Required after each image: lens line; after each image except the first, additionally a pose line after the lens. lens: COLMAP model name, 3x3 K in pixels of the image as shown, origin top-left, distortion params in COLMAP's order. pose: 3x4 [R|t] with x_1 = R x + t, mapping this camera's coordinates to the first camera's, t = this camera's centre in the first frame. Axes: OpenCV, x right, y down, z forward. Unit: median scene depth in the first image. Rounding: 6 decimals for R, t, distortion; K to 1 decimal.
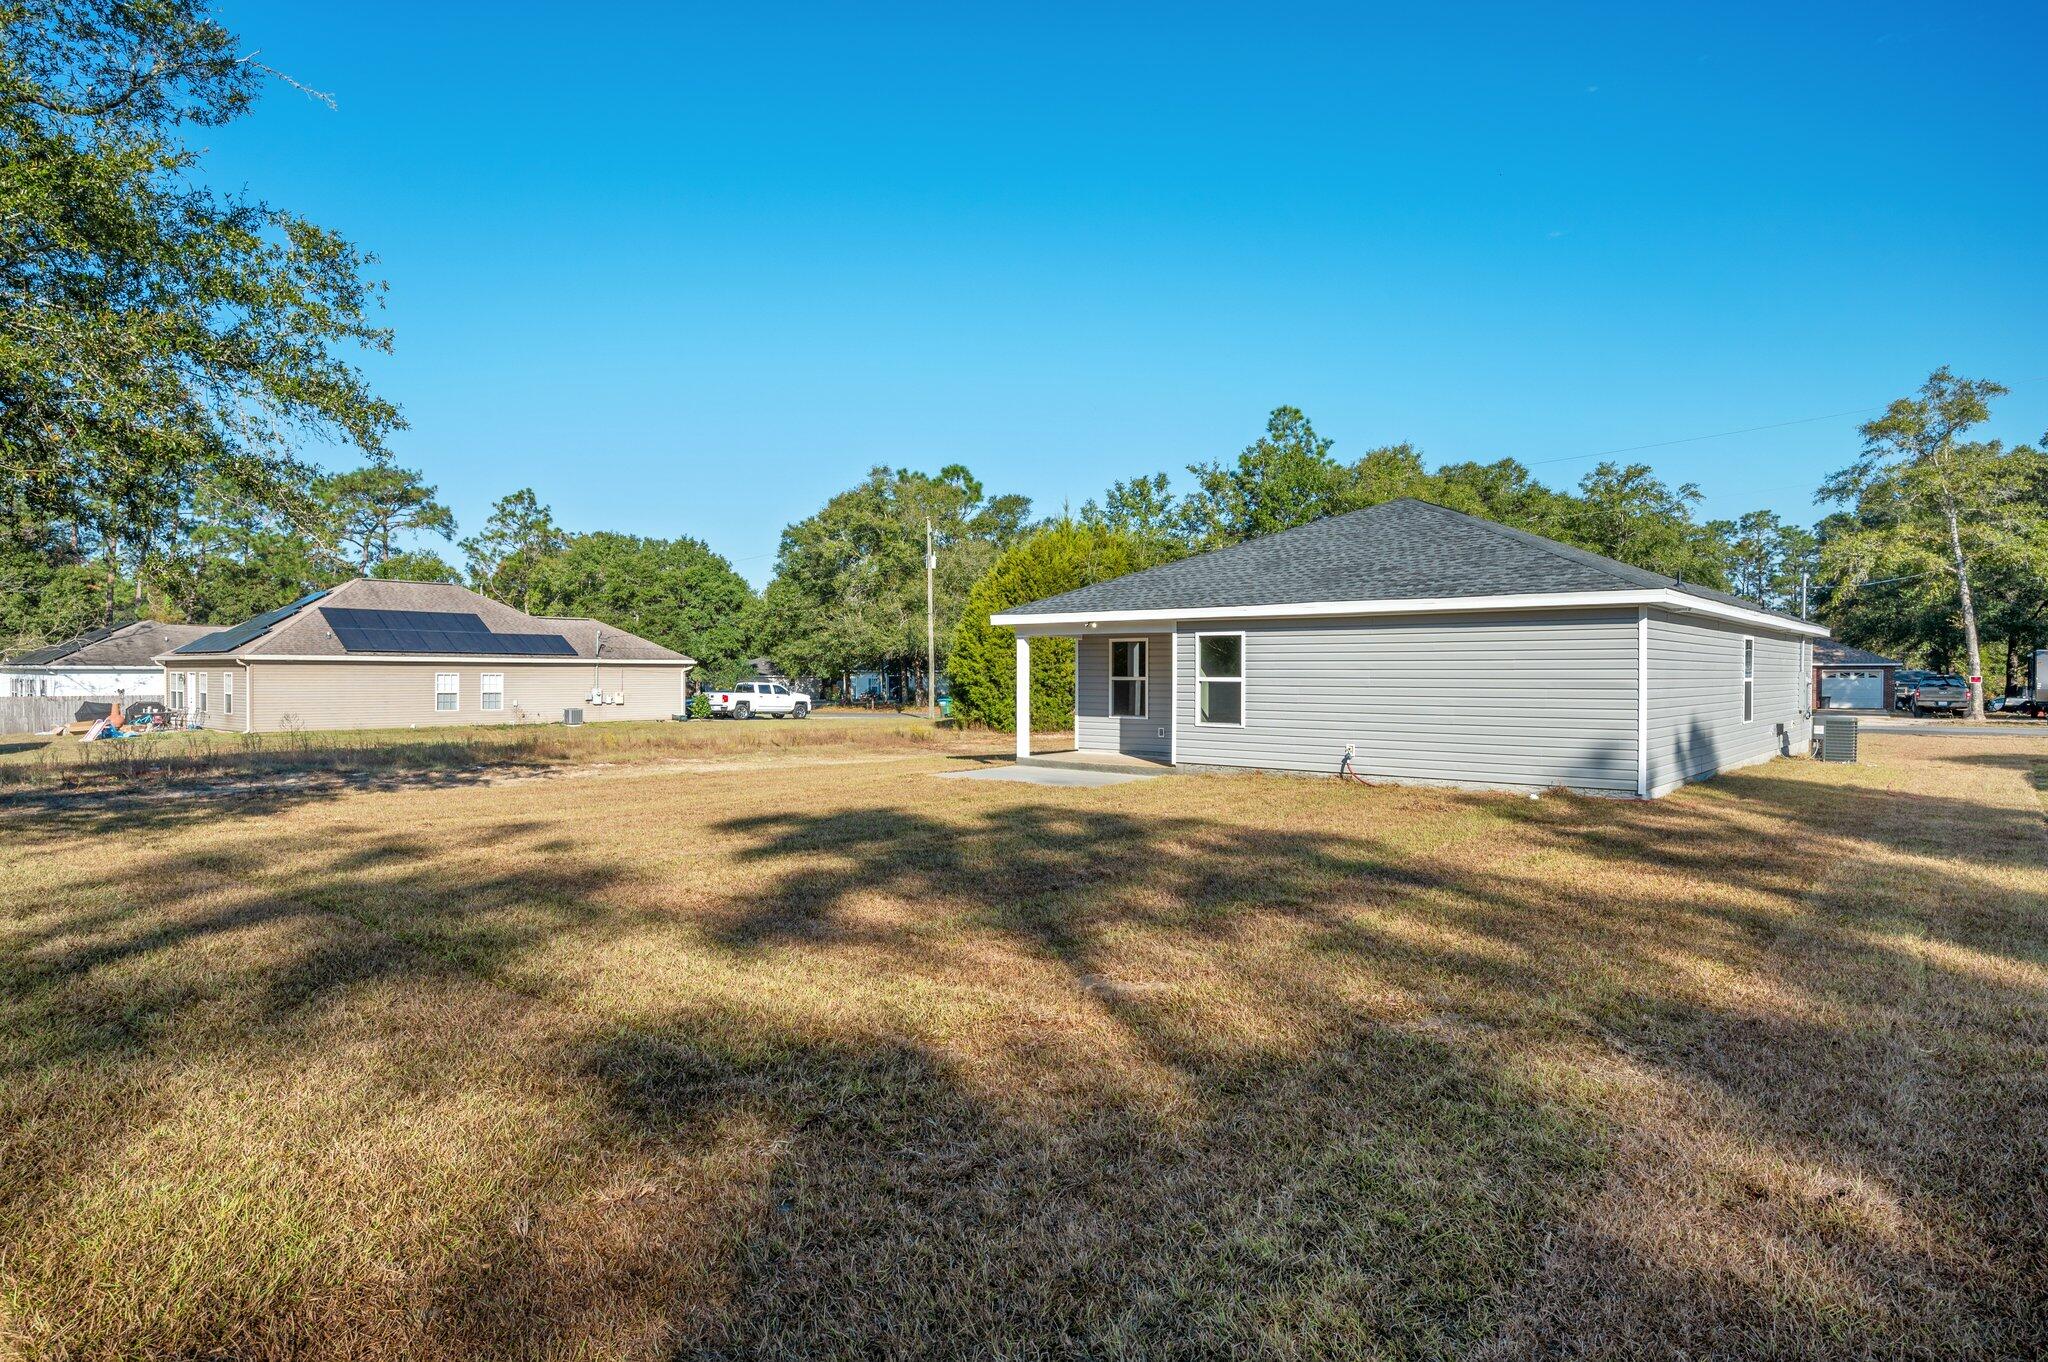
lens RADIAL K [[1133.1, 0, 1024.0], [0, 1133.1, 681.0], [0, 0, 1]] dist [-0.004835, -0.001117]
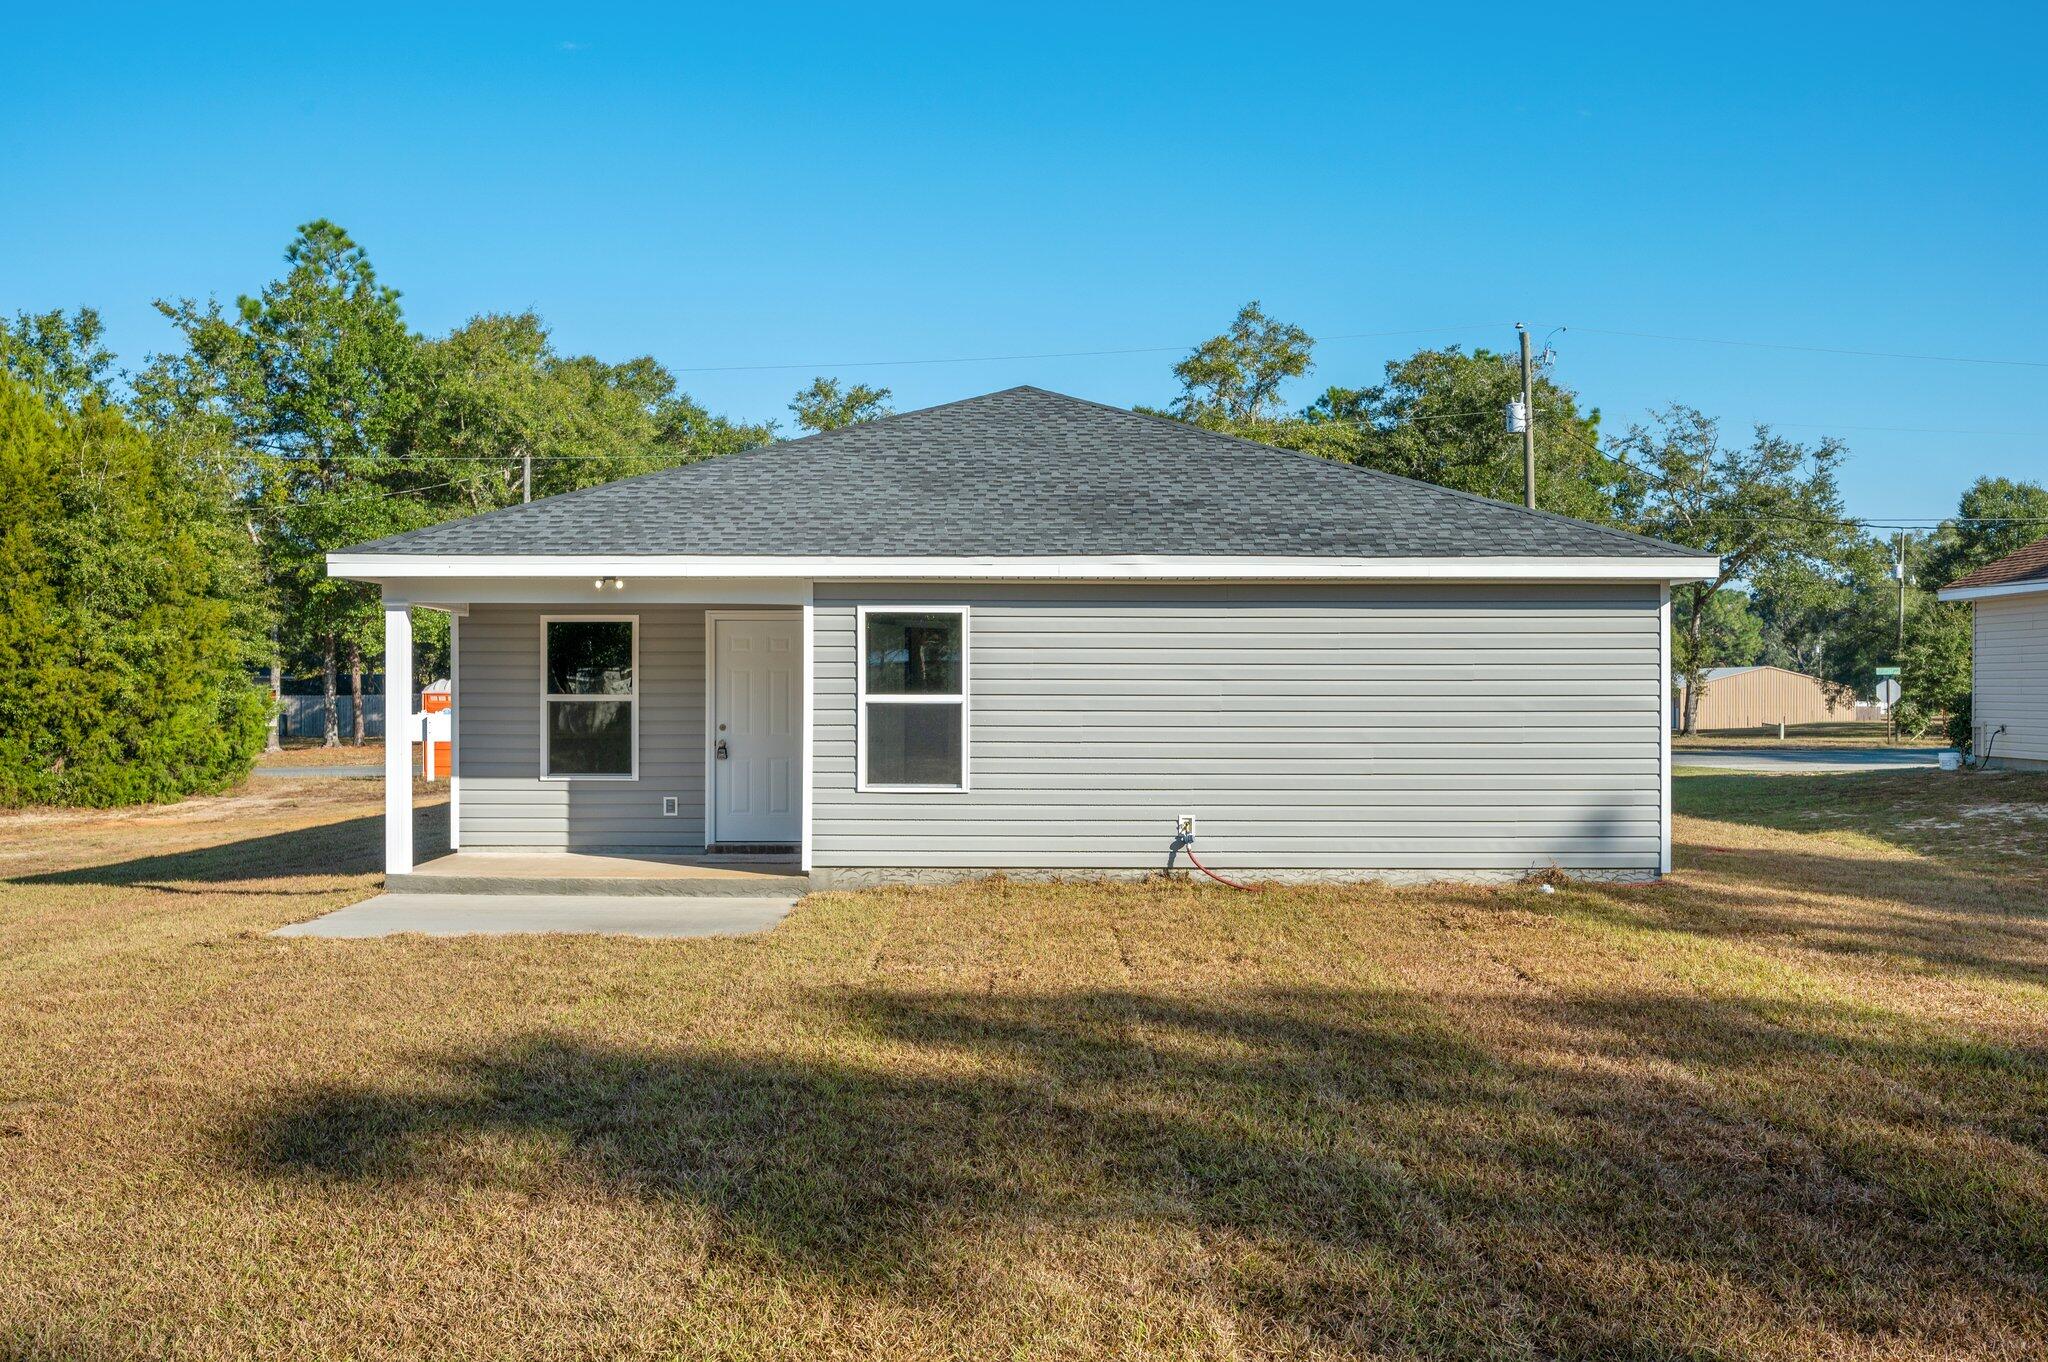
lens RADIAL K [[1811.5, 0, 1024.0], [0, 1811.5, 681.0], [0, 0, 1]] dist [-0.033529, 0.004986]
pose [[0.771372, 0.003511, 0.636375, -0.297732], [0.003944, 0.999939, -0.010297, -0.000690], [-0.636372, 0.010452, 0.771311, 0.327585]]
